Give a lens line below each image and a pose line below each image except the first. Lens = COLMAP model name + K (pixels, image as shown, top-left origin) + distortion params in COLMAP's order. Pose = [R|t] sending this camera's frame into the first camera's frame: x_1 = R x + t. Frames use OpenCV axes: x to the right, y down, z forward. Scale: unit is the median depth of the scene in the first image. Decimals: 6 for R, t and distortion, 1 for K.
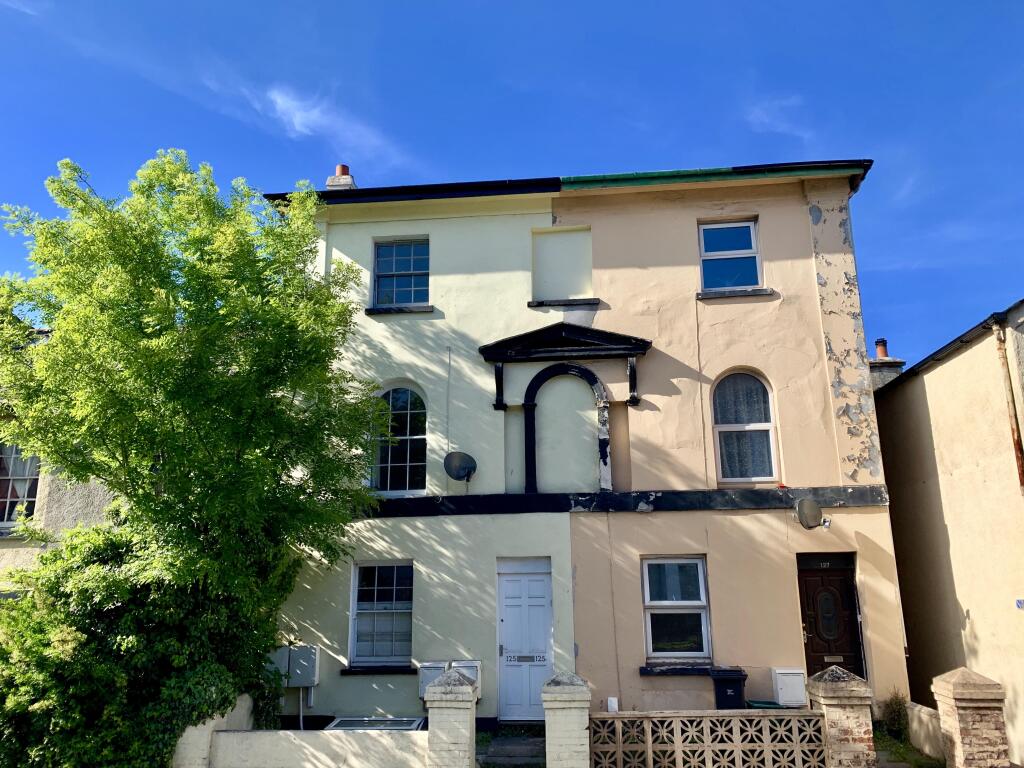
lens RADIAL K [[830.8, 0, 512.0], [0, 830.8, 384.0], [0, 0, 1]] dist [0.013451, -0.013621]
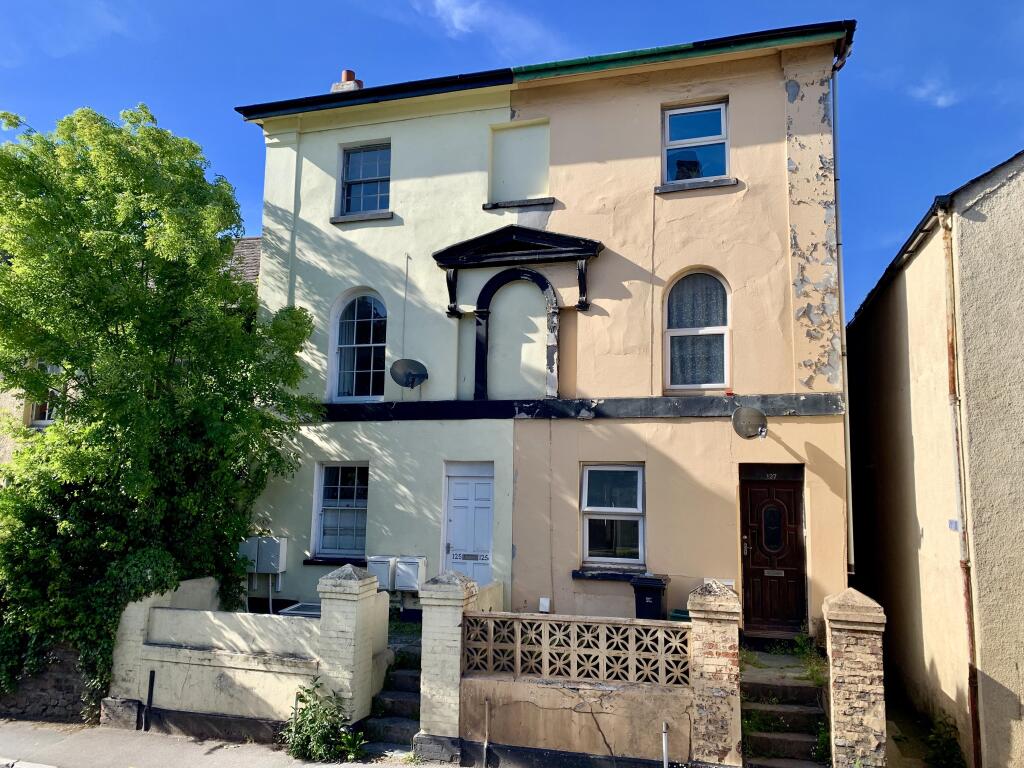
lens RADIAL K [[808.9, 0, 513.9], [0, 808.9, 404.1], [0, 0, 1]] dist [0.067795, -0.164232]
pose [[0.980119, 0.007754, -0.198259, 0.260893], [0.019746, 0.990464, 0.136352, 0.004143], [0.197426, -0.137556, 0.970619, 0.054289]]
